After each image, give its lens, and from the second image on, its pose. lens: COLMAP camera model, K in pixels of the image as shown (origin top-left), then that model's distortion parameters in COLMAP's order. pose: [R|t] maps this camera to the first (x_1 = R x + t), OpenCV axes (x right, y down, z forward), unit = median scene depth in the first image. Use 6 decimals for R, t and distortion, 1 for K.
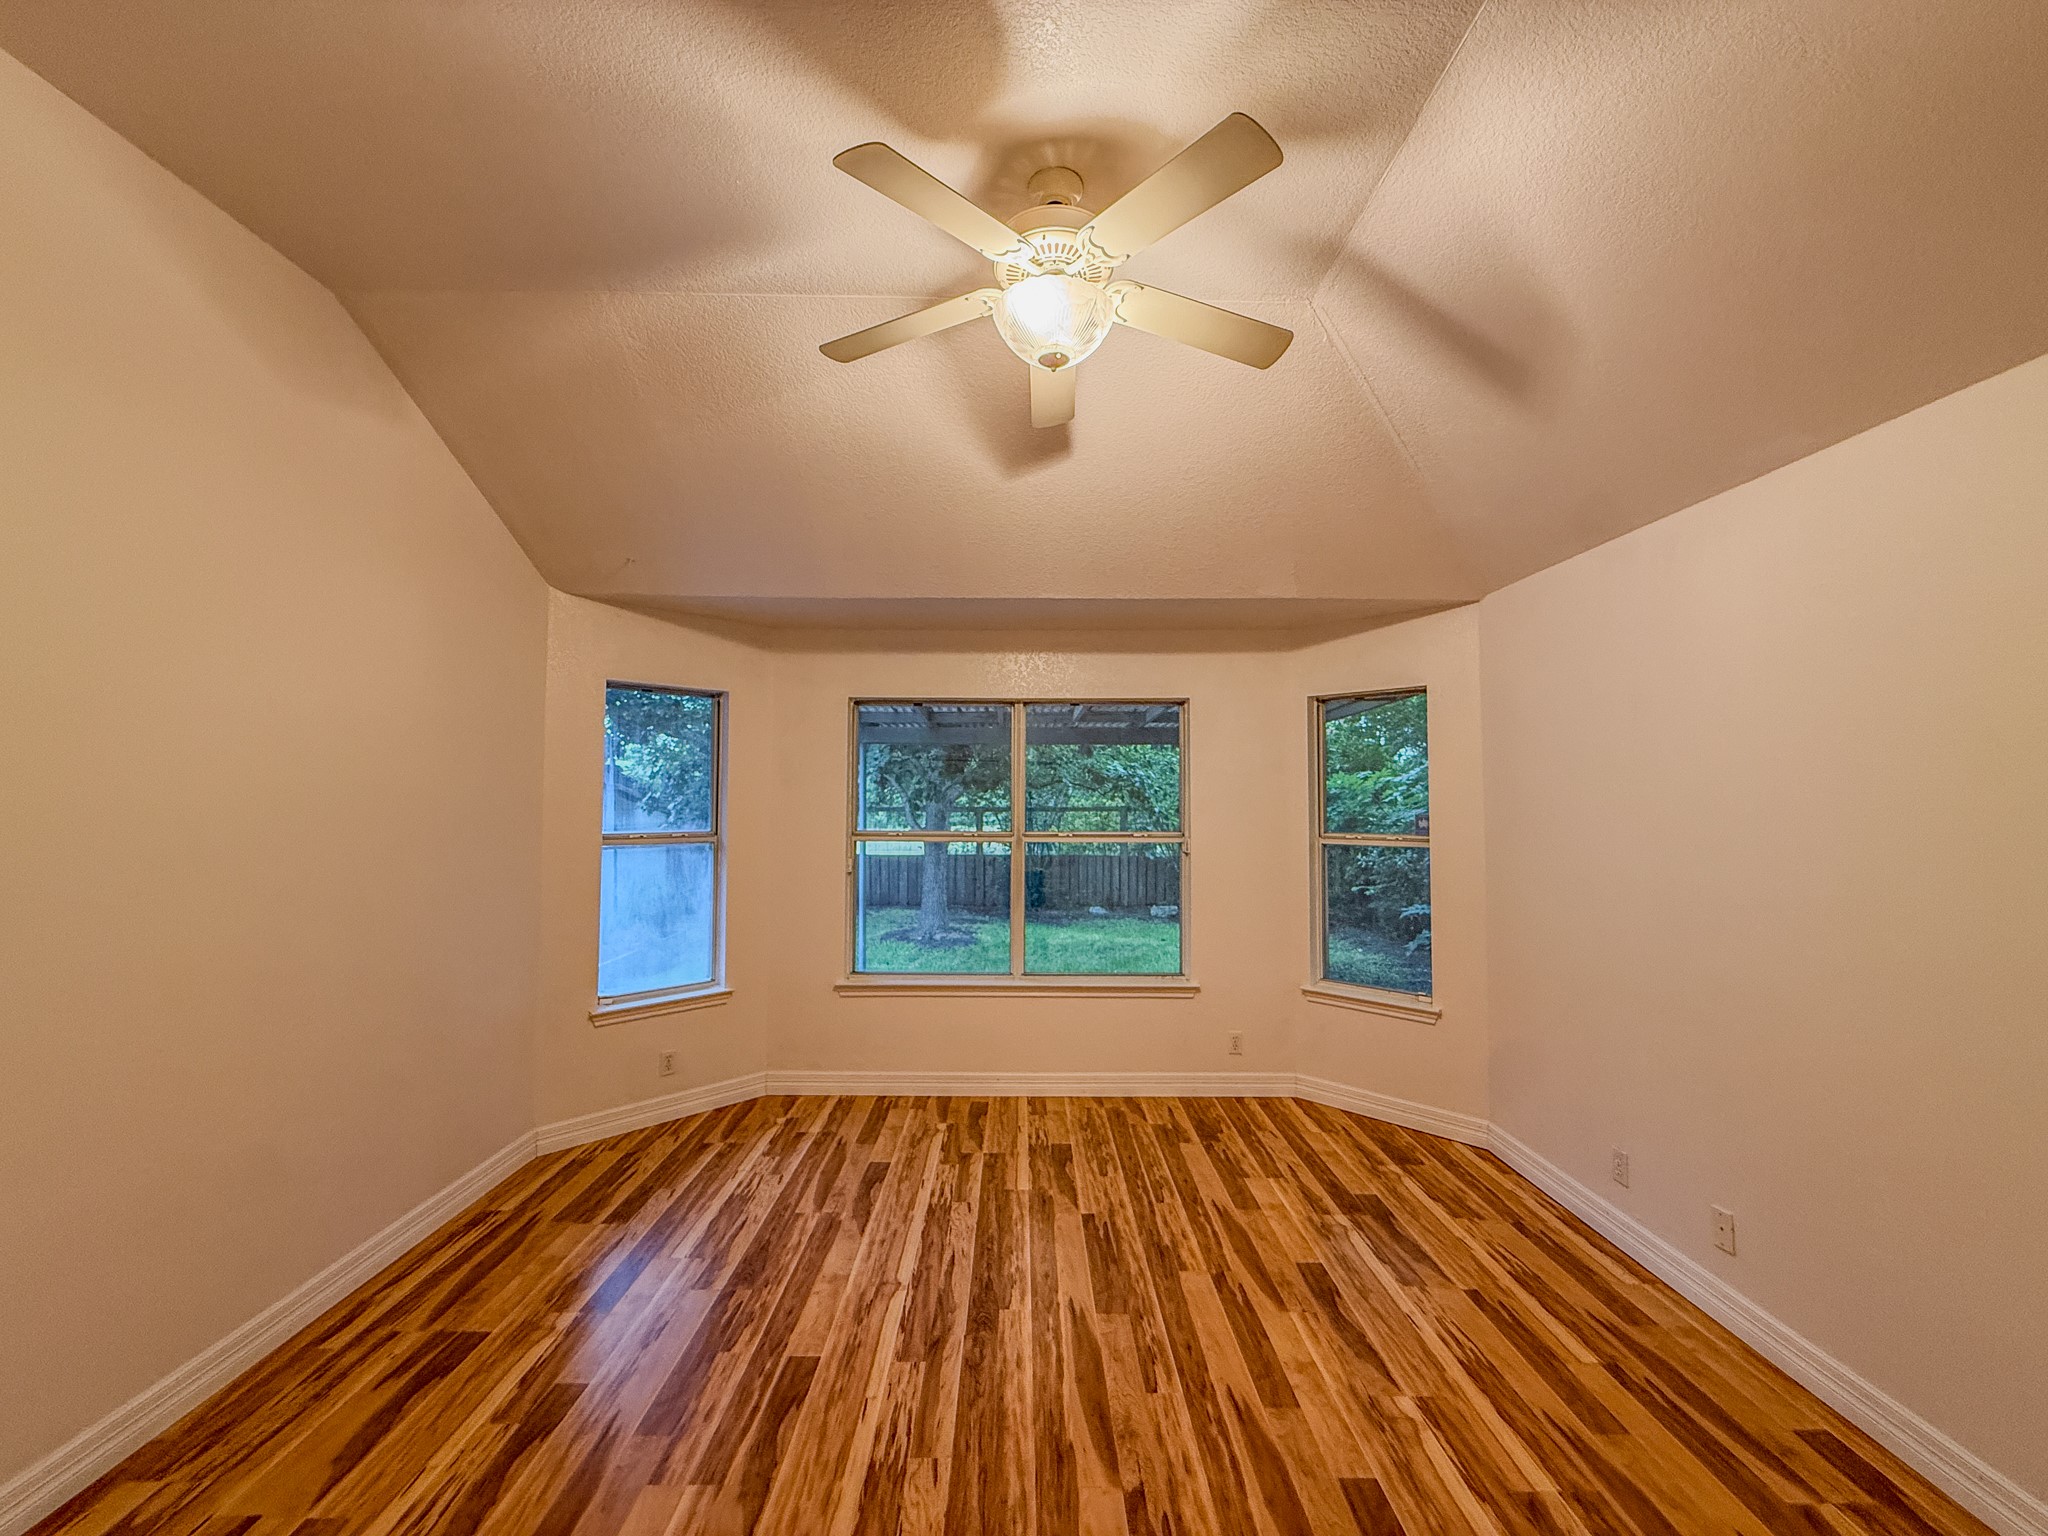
lens RADIAL K [[819.0, 0, 1021.5], [0, 819.0, 773.2], [0, 0, 1]] dist [0.000469, -0.000434]
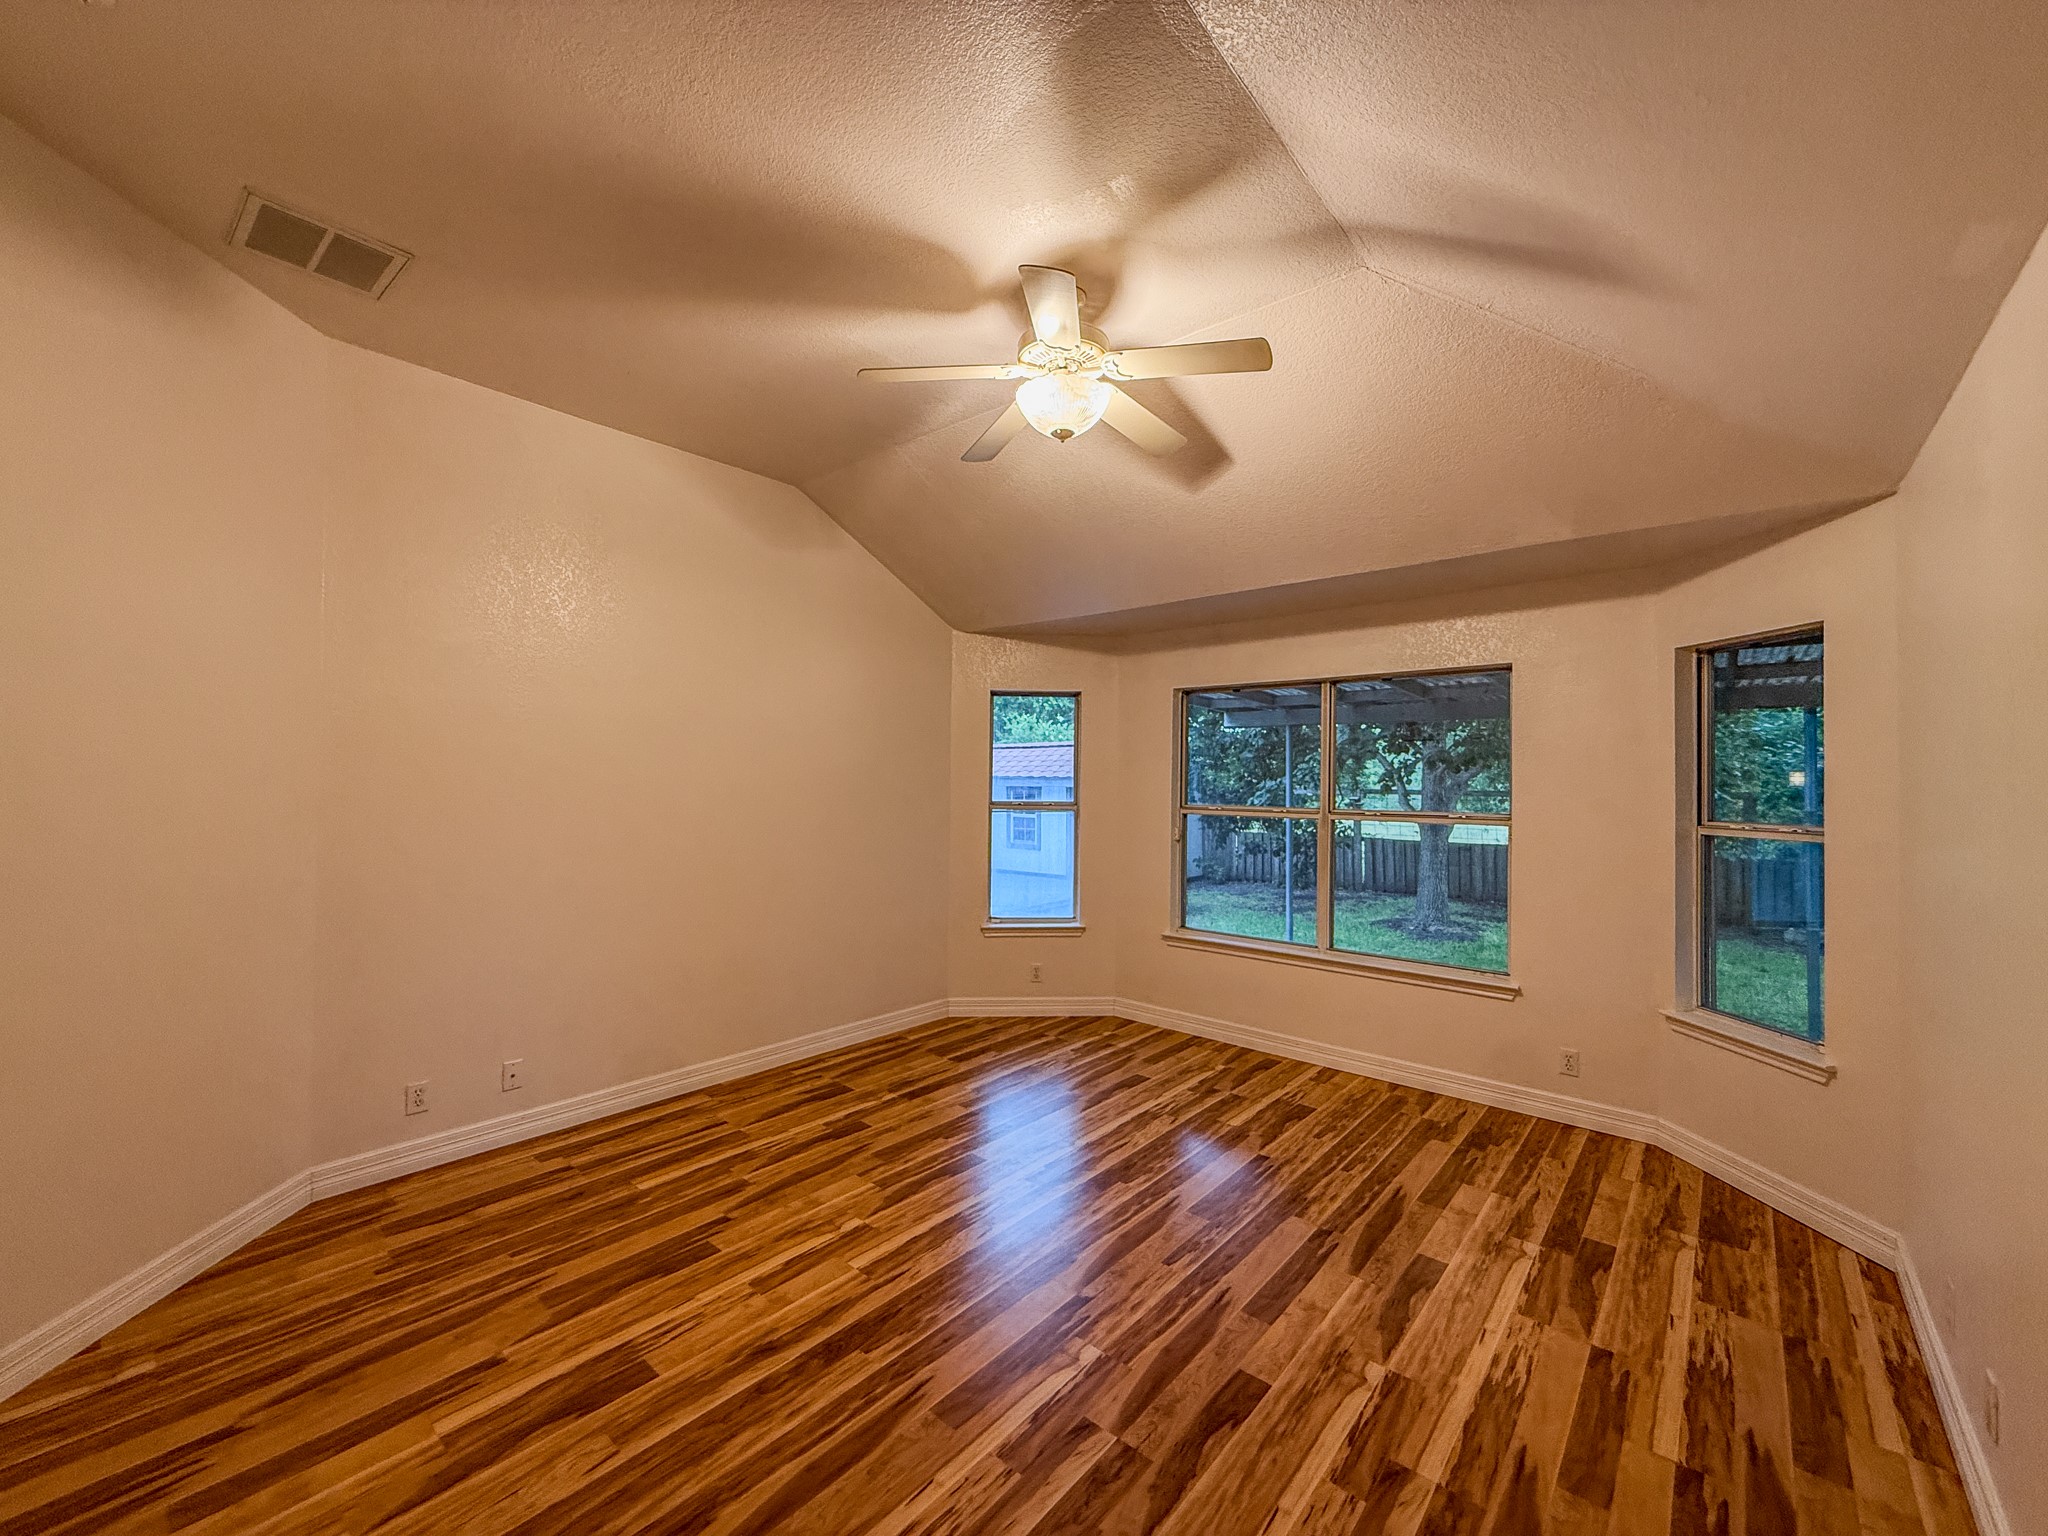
lens RADIAL K [[819.0, 0, 1021.5], [0, 819.0, 773.2], [0, 0, 1]] dist [0.000469, -0.000434]
pose [[0.753755, -0.000862, -0.657155, 0.514188], [0.013670, 0.999803, 0.014368, 0.009171], [0.657013, -0.019813, 0.753619, -0.020978]]
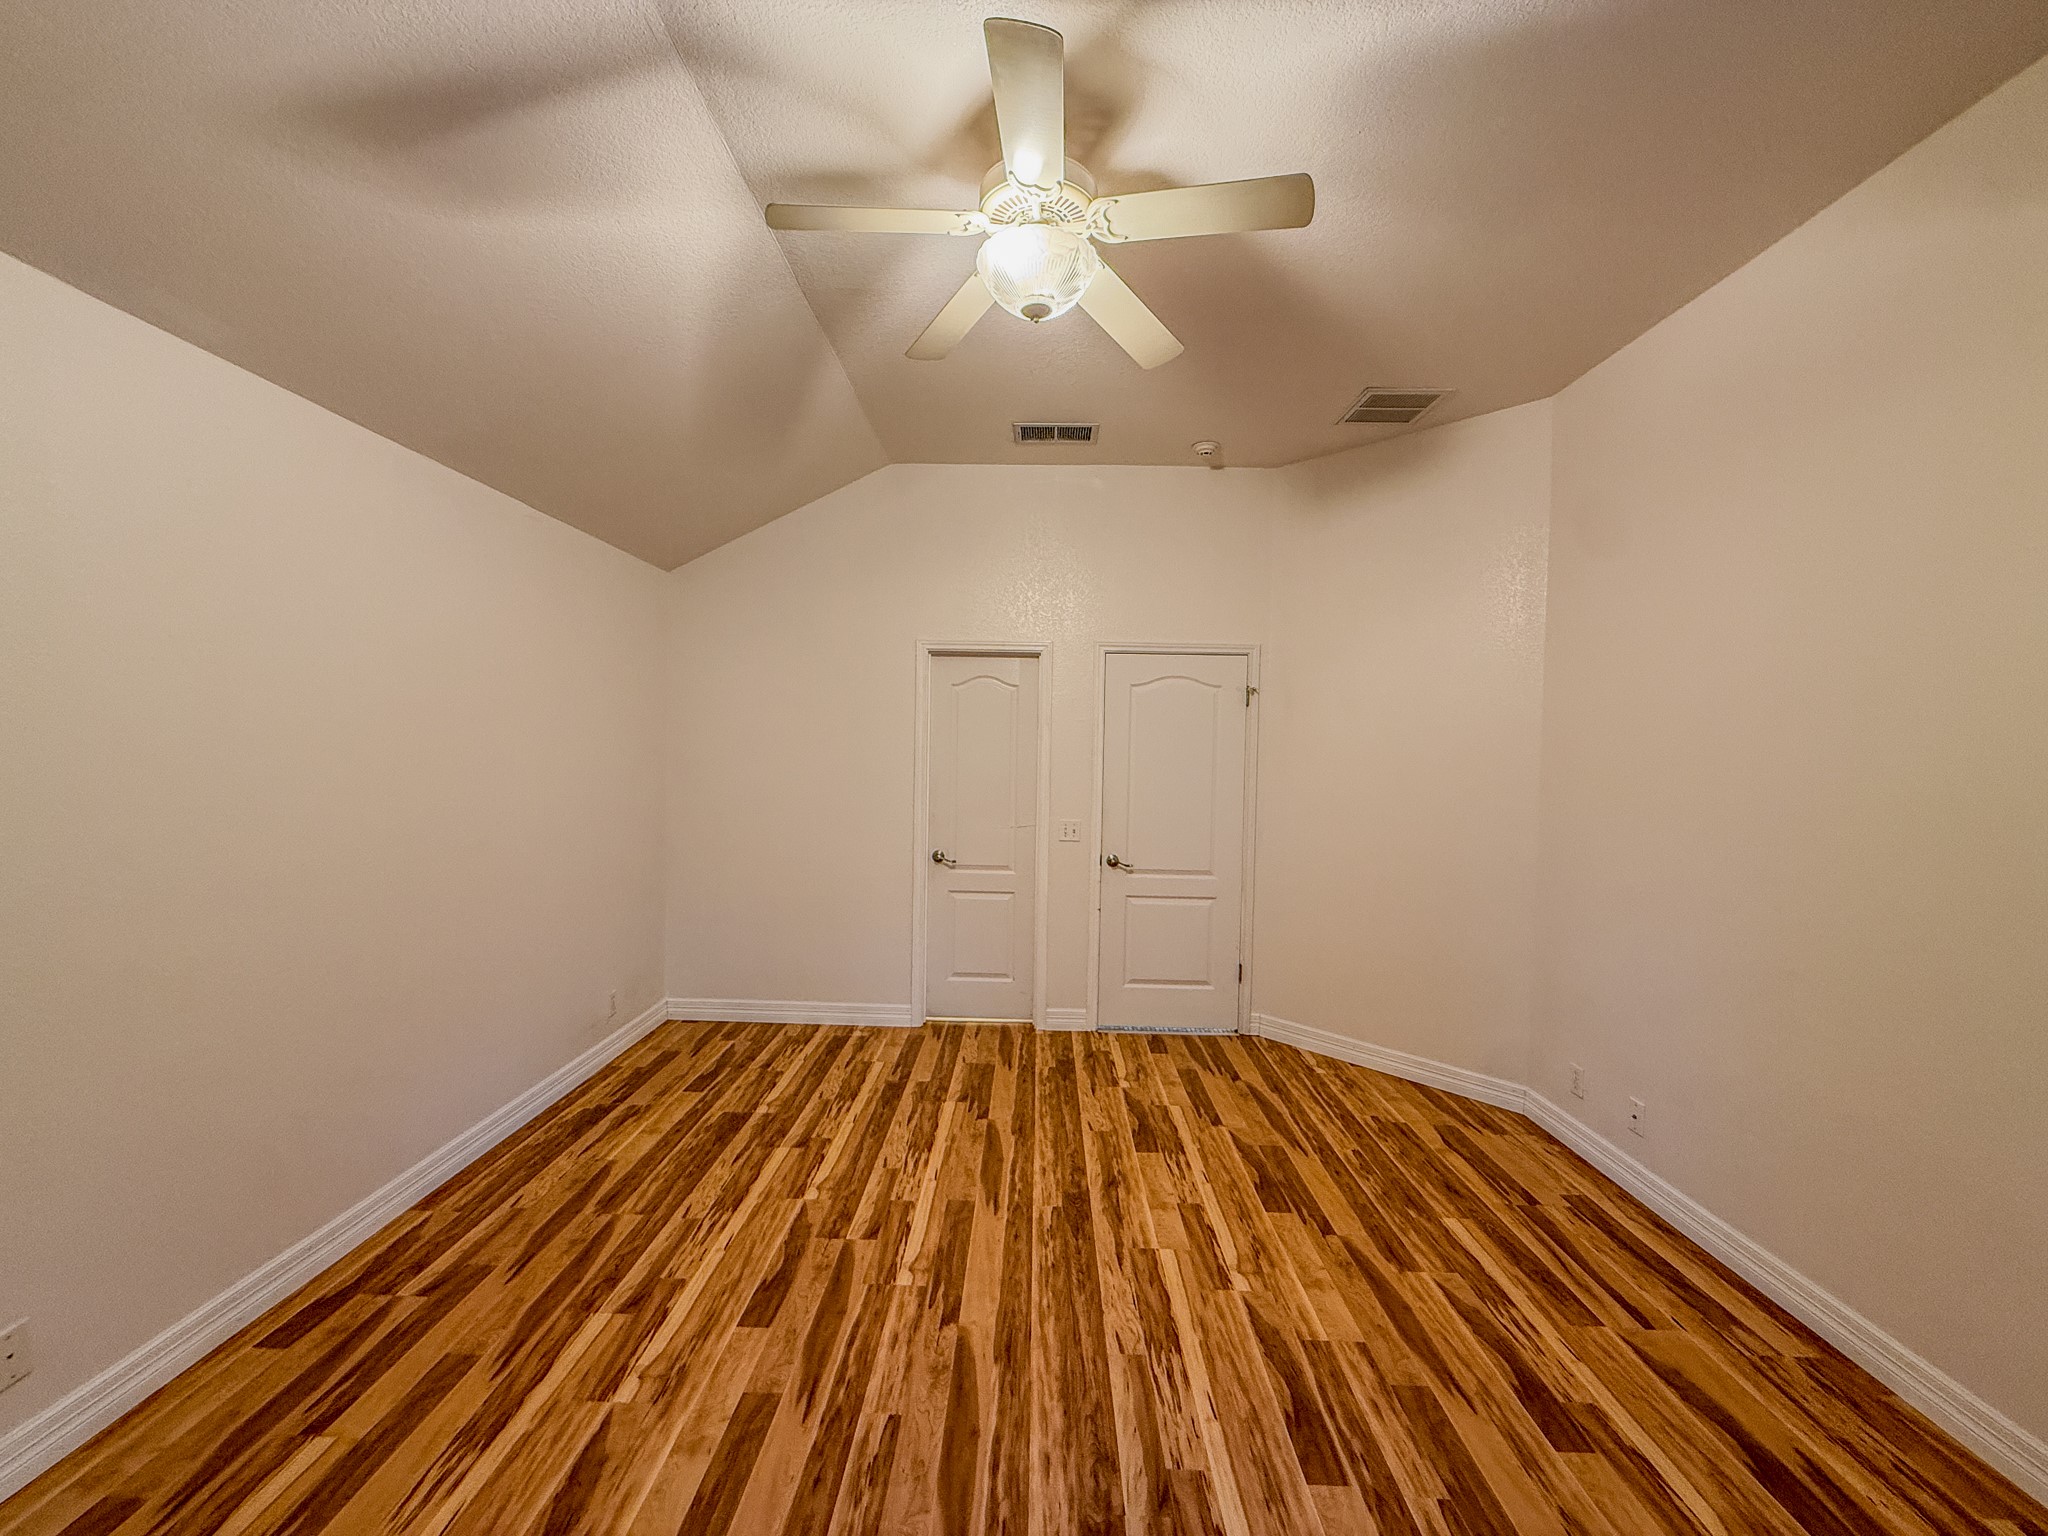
lens RADIAL K [[819.0, 0, 1021.5], [0, 819.0, 773.2], [0, 0, 1]] dist [0.000469, -0.000434]
pose [[-0.999403, -0.024037, 0.024811, 0.012152], [-0.024158, 0.999698, -0.004587, 0.042791], [-0.024693, -0.005183, -0.999682, 1.222137]]
